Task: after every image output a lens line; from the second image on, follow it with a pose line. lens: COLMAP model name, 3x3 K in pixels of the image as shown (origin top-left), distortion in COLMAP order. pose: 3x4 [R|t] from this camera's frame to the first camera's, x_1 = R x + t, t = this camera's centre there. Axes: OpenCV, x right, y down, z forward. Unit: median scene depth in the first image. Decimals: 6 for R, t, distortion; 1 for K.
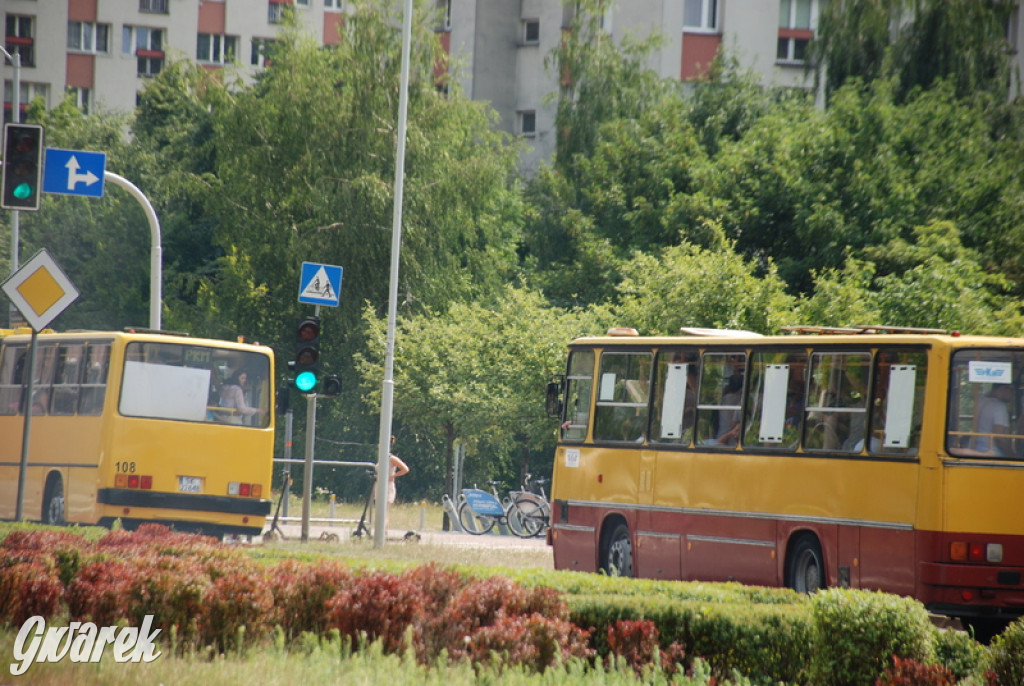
lens RADIAL K [[6330.3, 0, 512.0], [0, 6330.3, 343.0], [0, 0, 1]] dist [3.231512, 19.085474]
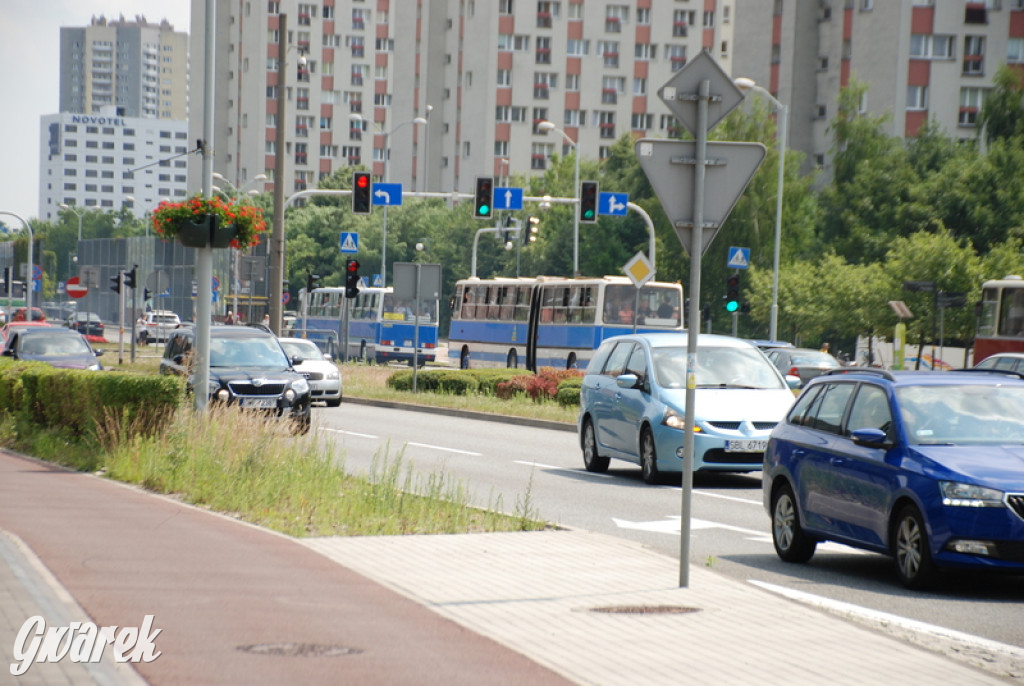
lens RADIAL K [[3670.4, 0, 512.0], [0, 3670.4, 343.0], [0, 0, 1]] dist [1.435259, 0.644651]
pose [[0.997401, -0.011715, -0.071095, -0.016744], [0.013058, 0.999744, 0.018451, -0.004186], [0.070860, -0.019331, 0.997299, -0.150907]]
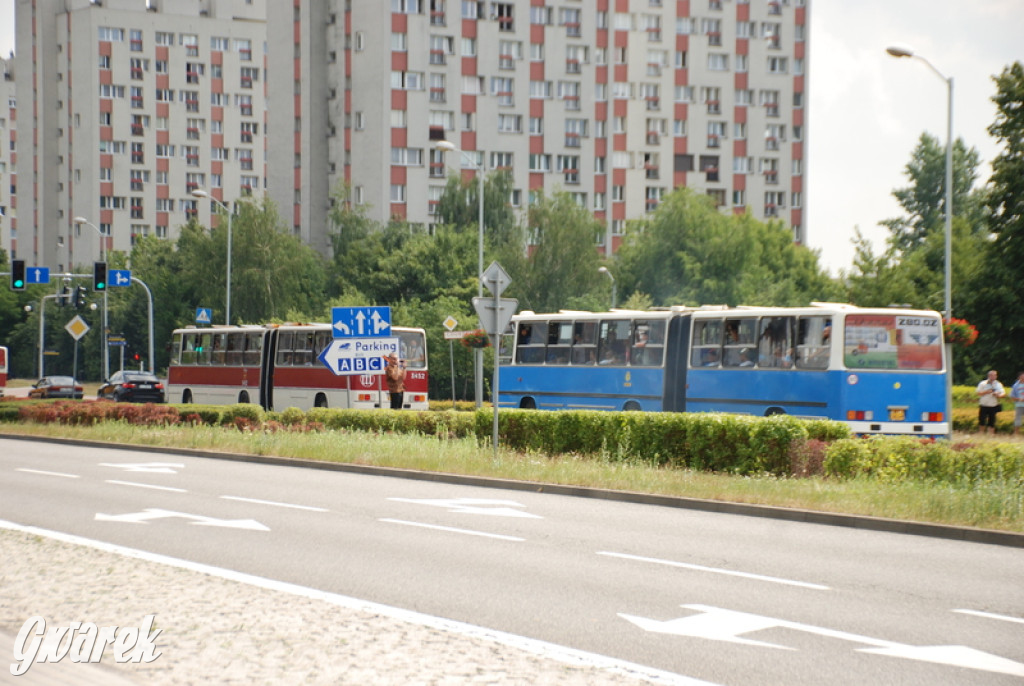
lens RADIAL K [[3071.3, 0, 512.0], [0, 3071.3, 343.0], [0, 0, 1]] dist [1.000439, 2.543666]
pose [[0.998953, -0.035780, 0.028512, 0.059479], [0.035533, 0.999327, 0.009119, -0.004192], [-0.028819, -0.008097, 0.999552, -0.343380]]
